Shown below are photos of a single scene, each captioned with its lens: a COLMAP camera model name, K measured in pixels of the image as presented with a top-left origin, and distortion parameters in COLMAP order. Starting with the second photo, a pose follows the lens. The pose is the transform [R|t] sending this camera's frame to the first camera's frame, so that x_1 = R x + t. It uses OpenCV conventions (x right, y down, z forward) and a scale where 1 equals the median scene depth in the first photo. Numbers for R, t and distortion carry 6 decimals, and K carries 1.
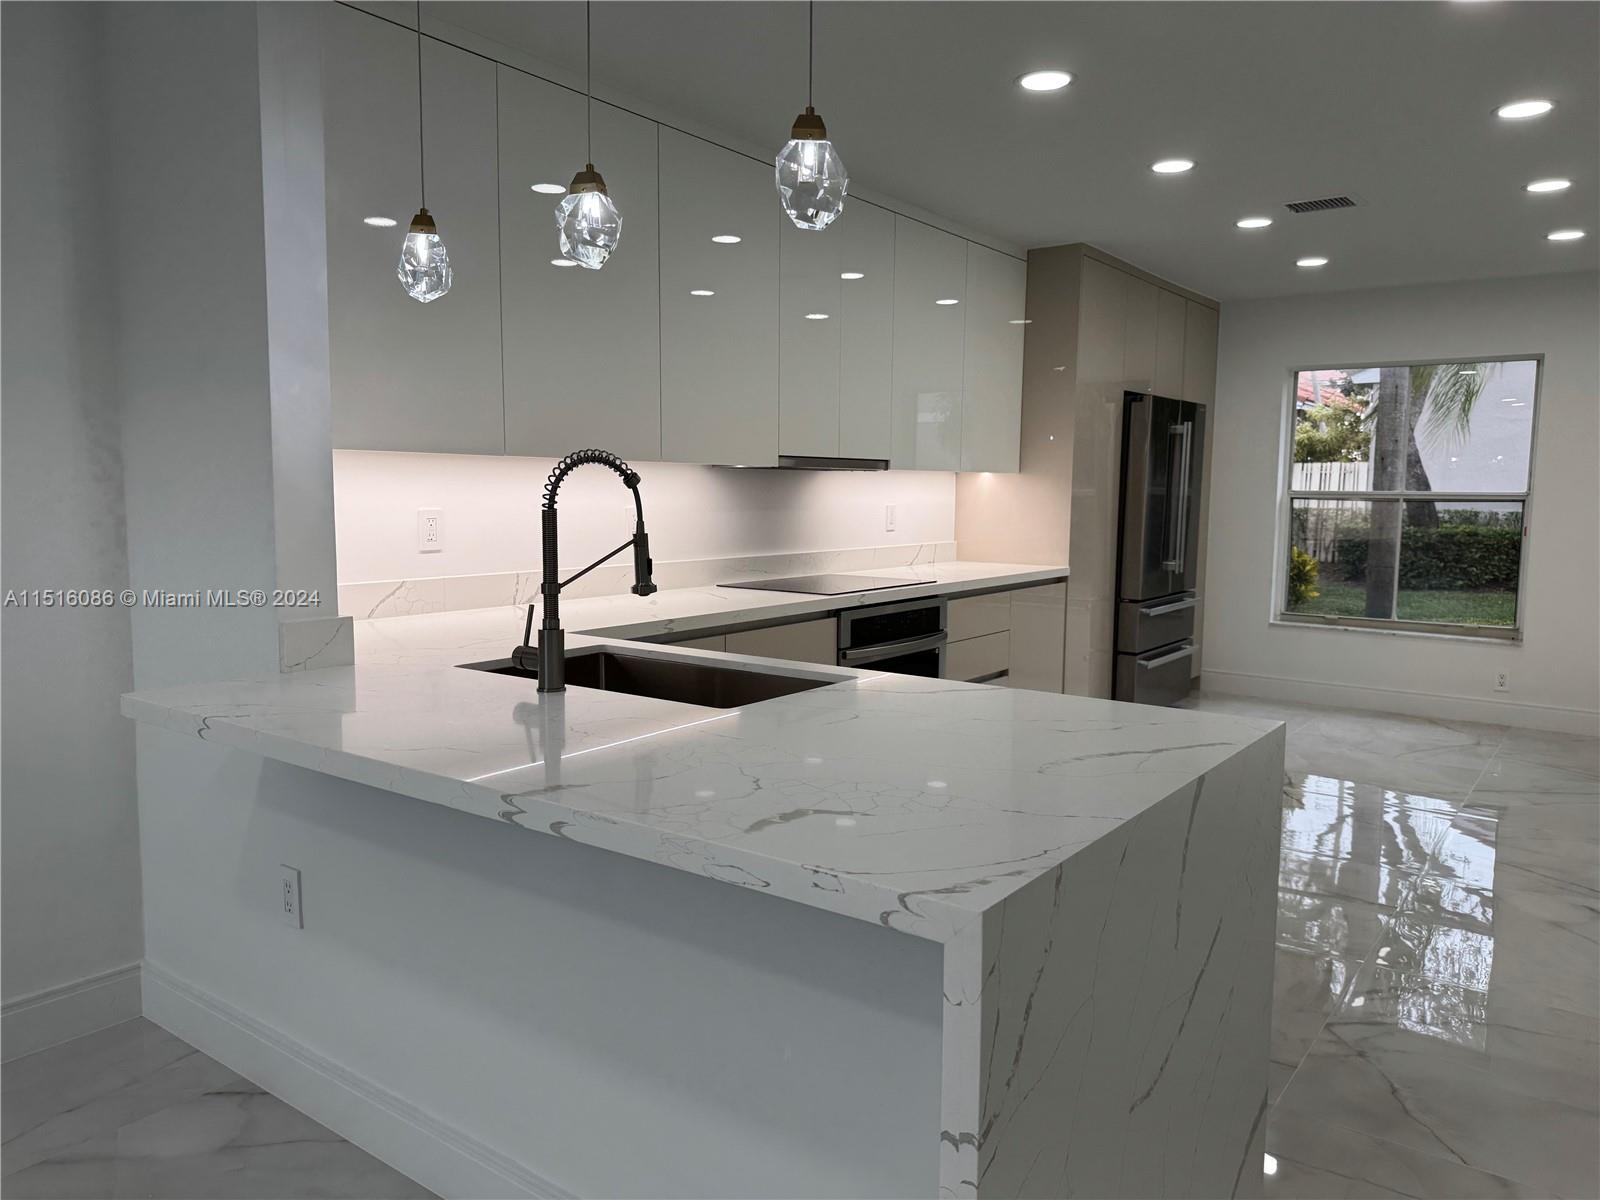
lens RADIAL K [[1123.1, 0, 798.1], [0, 1123.1, 591.7], [0, 0, 1]] dist [0.018891, -0.002551]
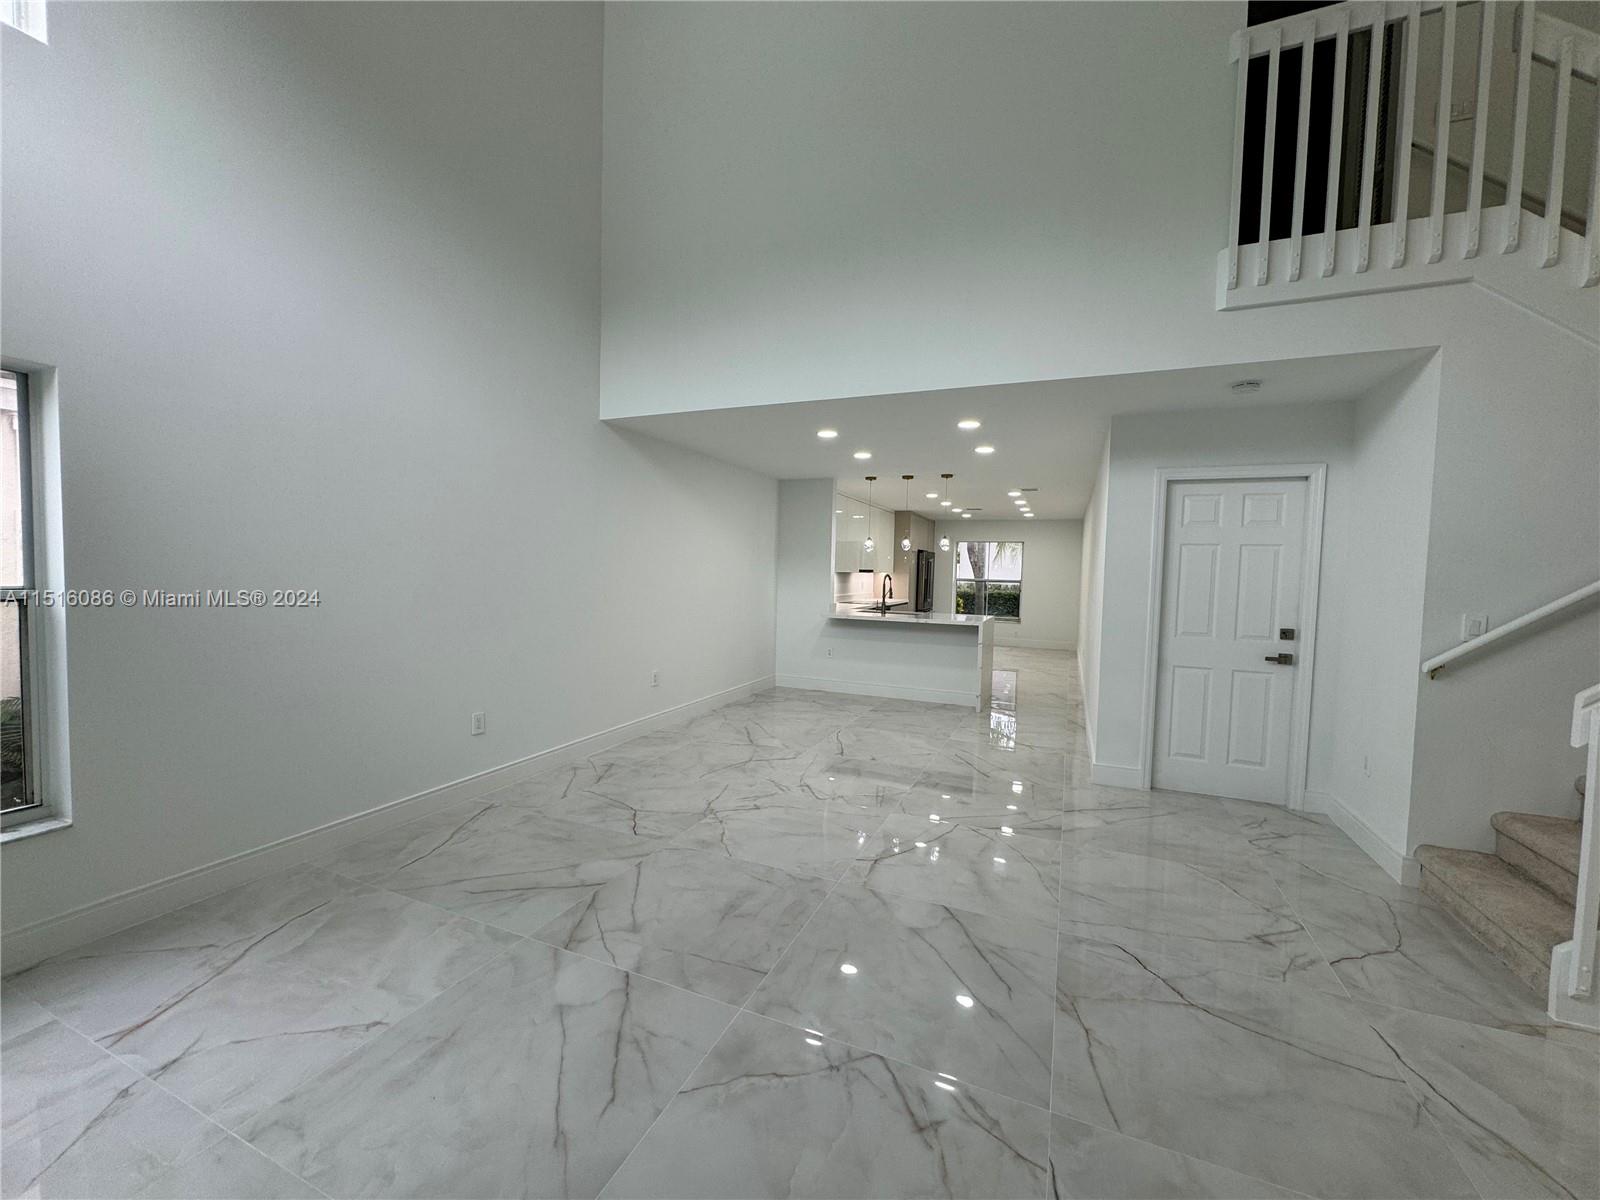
lens RADIAL K [[637.0, 0, 798.2], [0, 637.0, 596.9], [0, 0, 1]] dist [-0.001871, -0.000113]
pose [[0.970950, 0.006450, 0.239197, -0.749204], [0.004505, 0.998967, -0.045225, 0.075391], [-0.239241, 0.044988, 0.969917, -1.122257]]
